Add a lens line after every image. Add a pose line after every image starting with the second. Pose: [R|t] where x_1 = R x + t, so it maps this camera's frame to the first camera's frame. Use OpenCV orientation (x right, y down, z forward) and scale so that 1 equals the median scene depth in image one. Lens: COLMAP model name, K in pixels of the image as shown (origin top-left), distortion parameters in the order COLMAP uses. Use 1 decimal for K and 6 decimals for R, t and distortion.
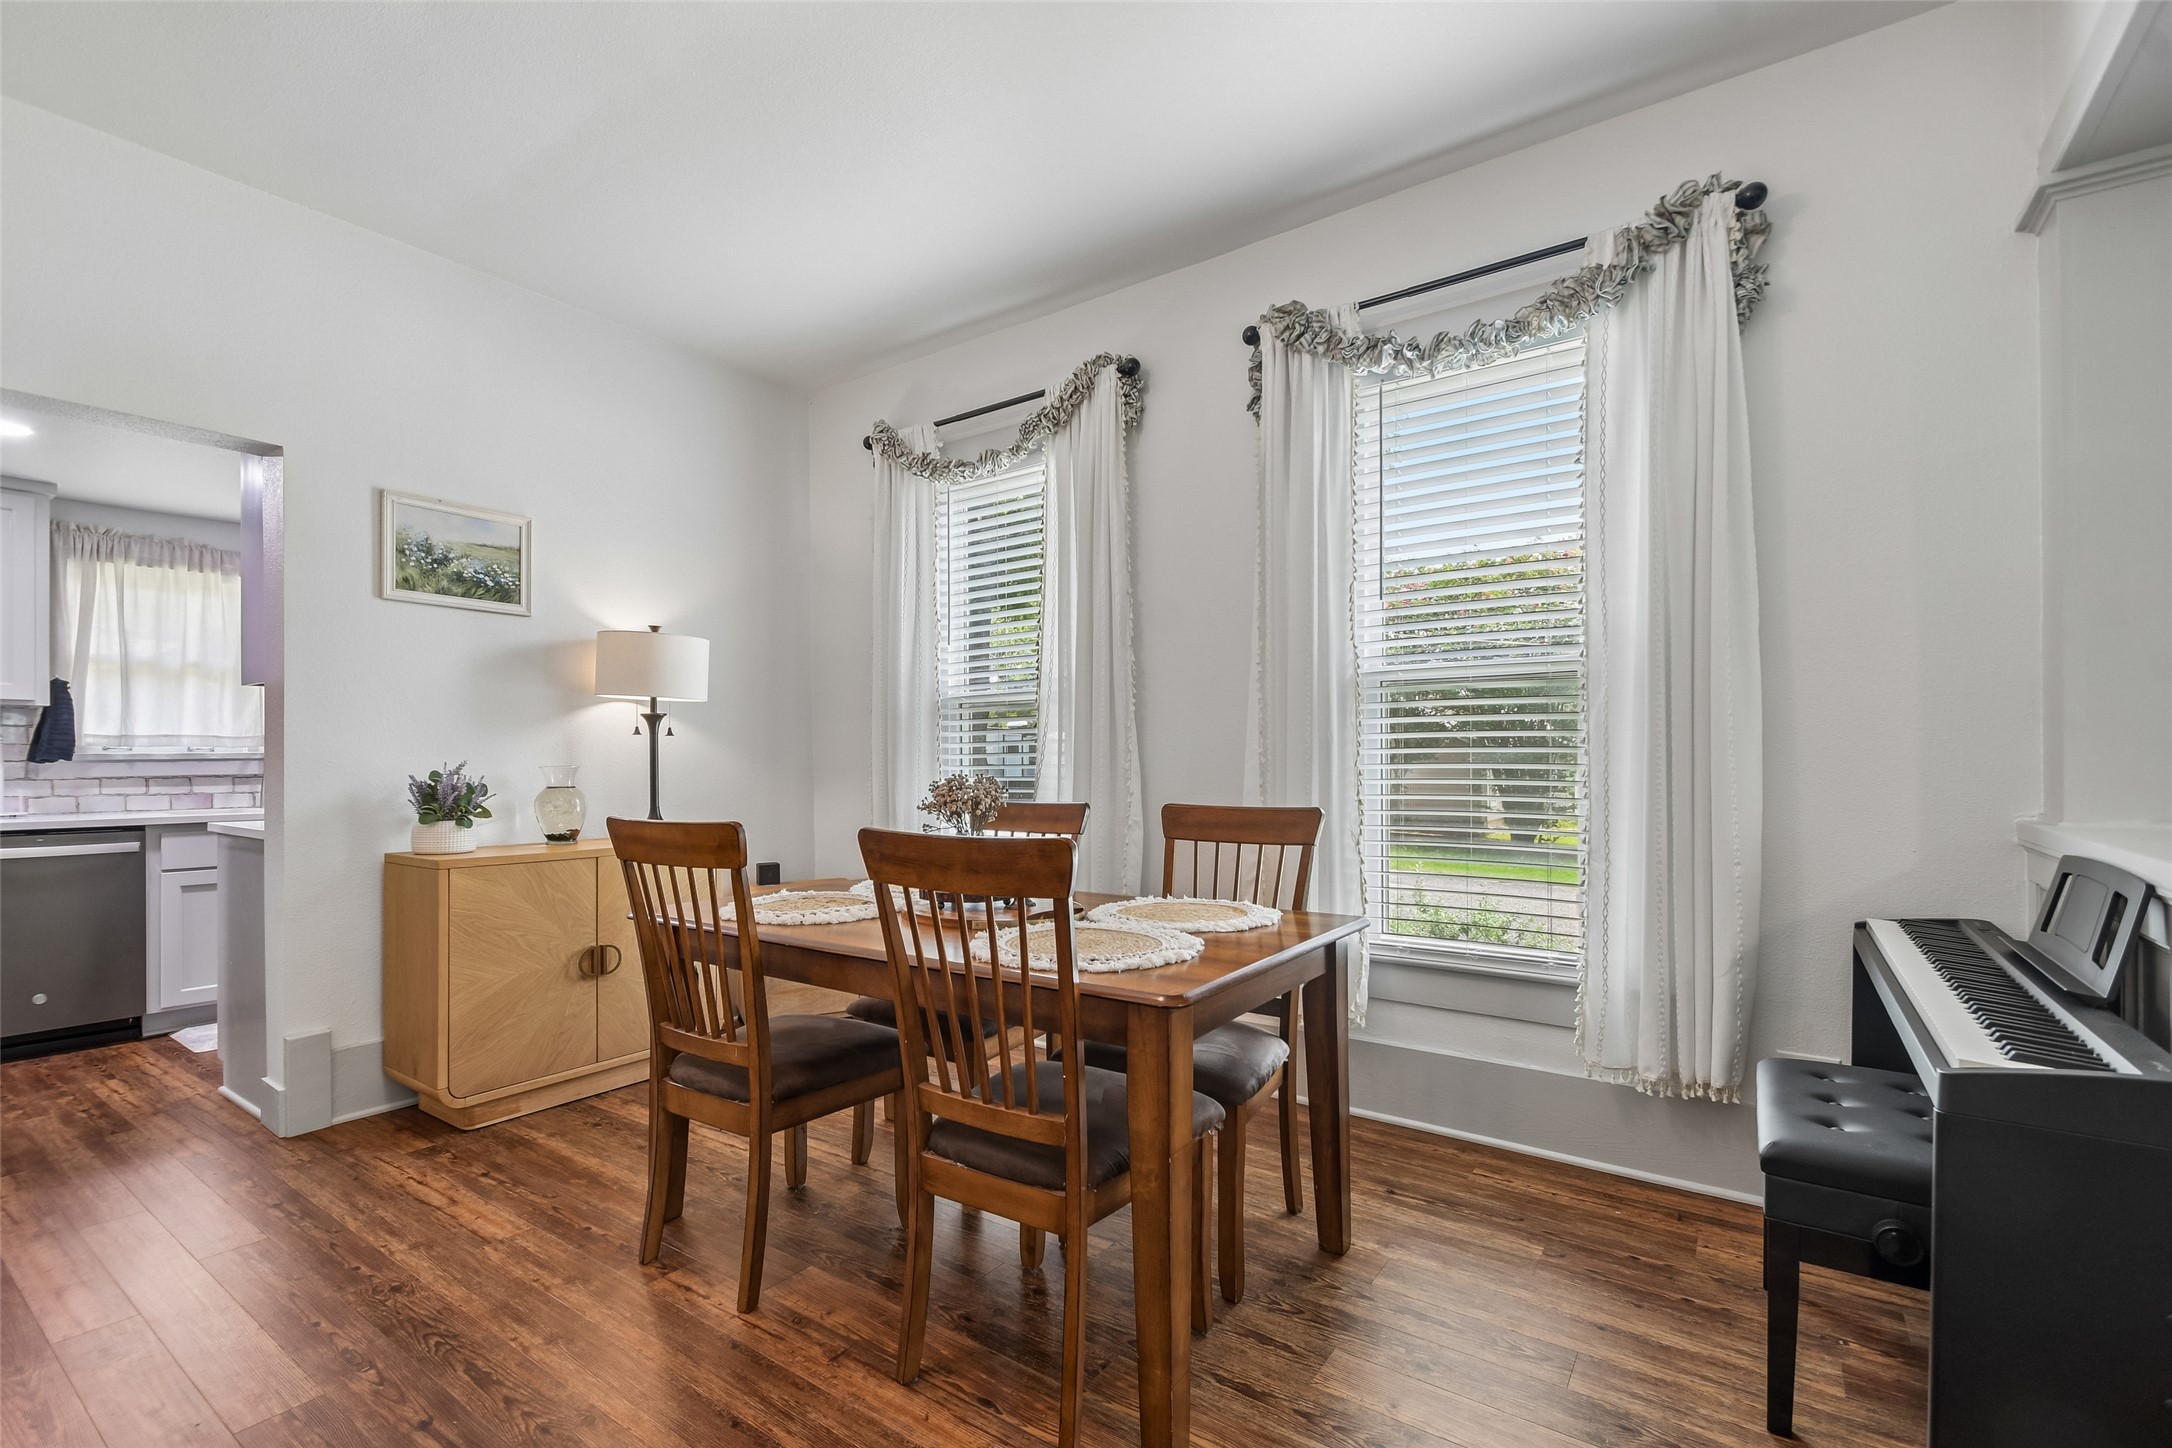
lens RADIAL K [[946.4, 0, 1094.9], [0, 946.4, 763.3], [0, 0, 1]] dist [0.006919, -0.007230]
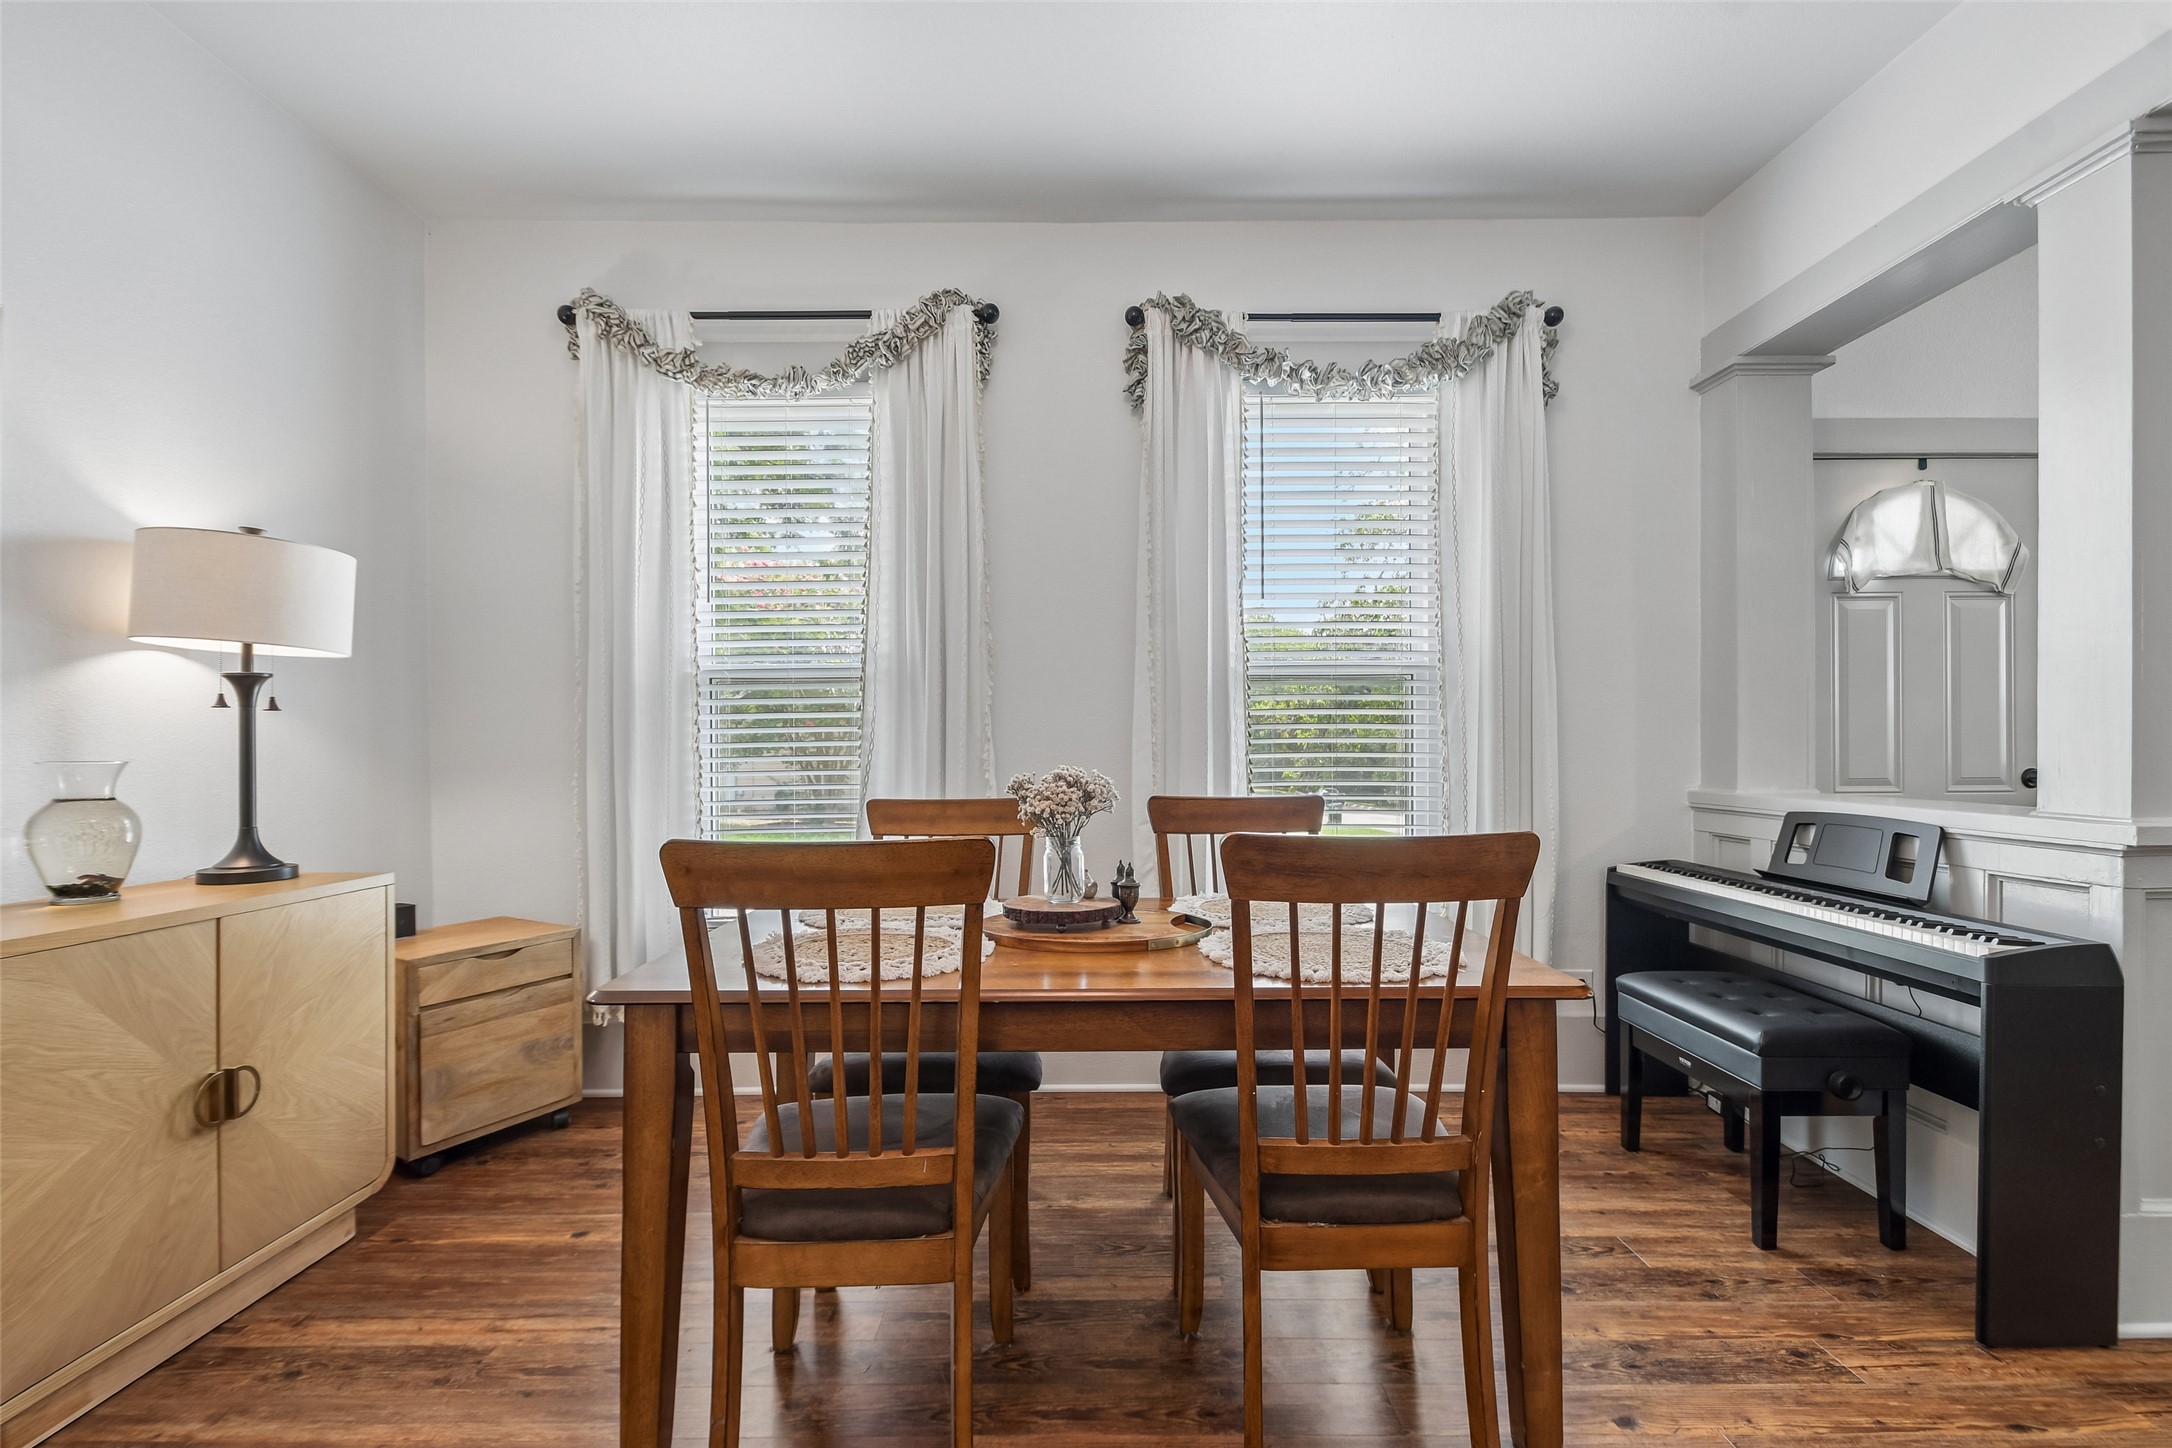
lens RADIAL K [[946.4, 0, 1088.9], [0, 946.4, 745.9], [0, 0, 1]] dist [0.006919, -0.007230]
pose [[0.819329, 0.001303, 0.573322, -0.420918], [0.002160, 0.999983, -0.005360, -0.001743], [-0.573319, 0.005630, 0.819313, 0.219367]]
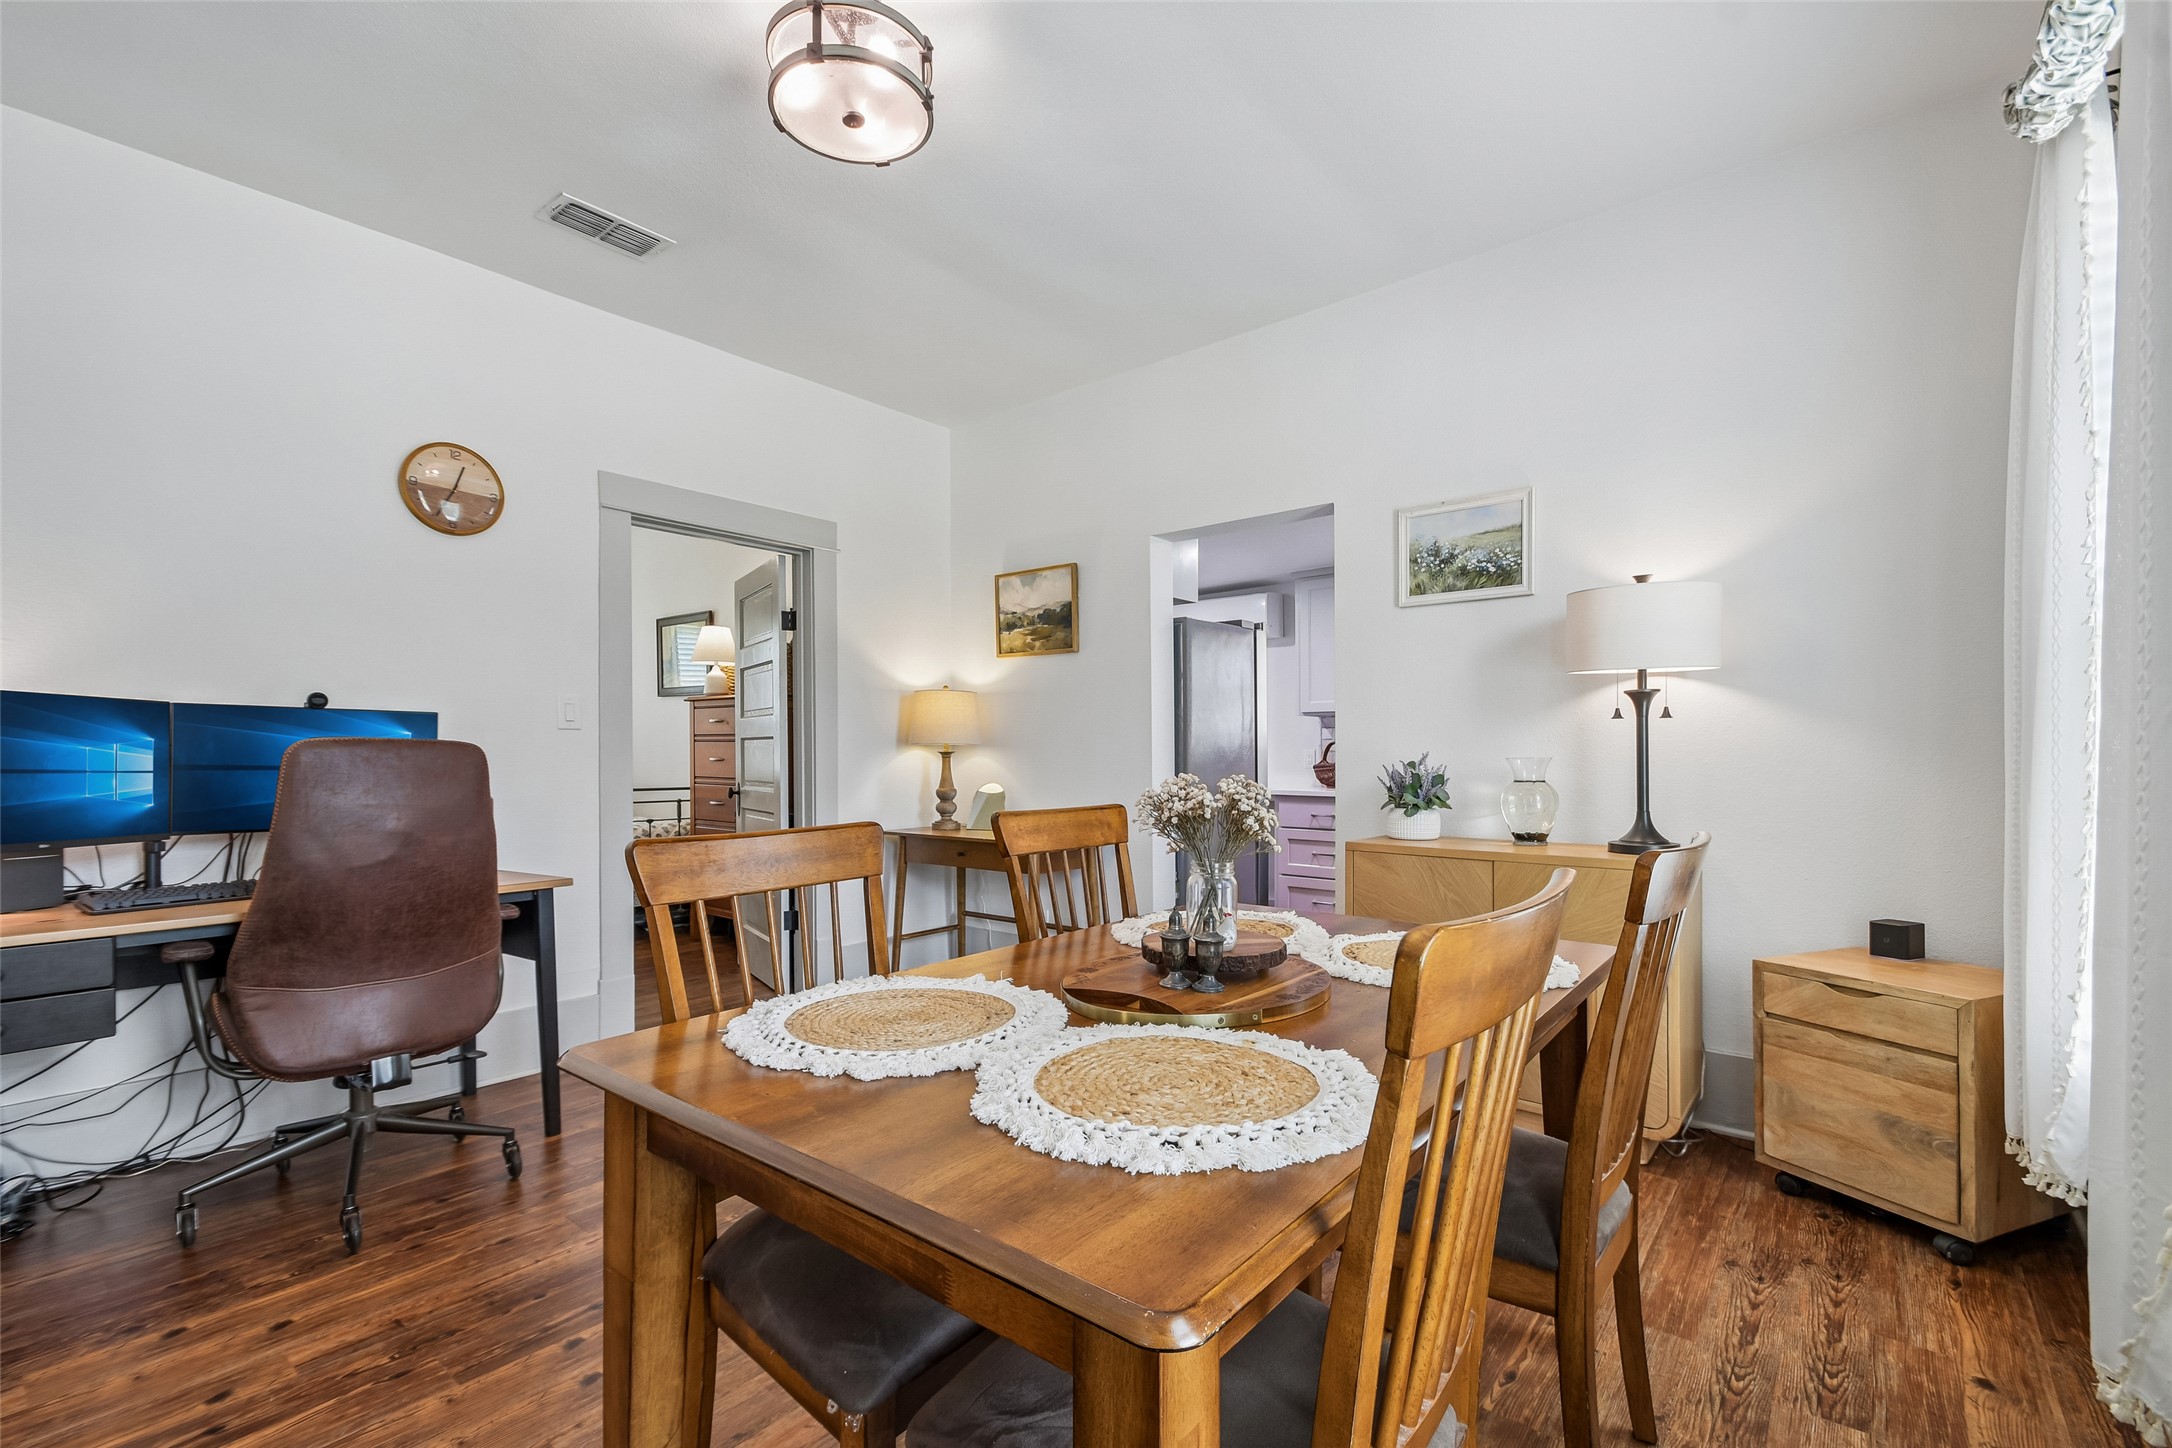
lens RADIAL K [[946.4, 0, 1078.9], [0, 946.4, 767.0], [0, 0, 1]] dist [0.006919, -0.007230]
pose [[-0.077246, 0.016226, -0.996880, 0.383157], [0.003509, 0.999866, 0.016002, -0.004520], [0.997006, -0.002262, -0.077292, 0.683060]]
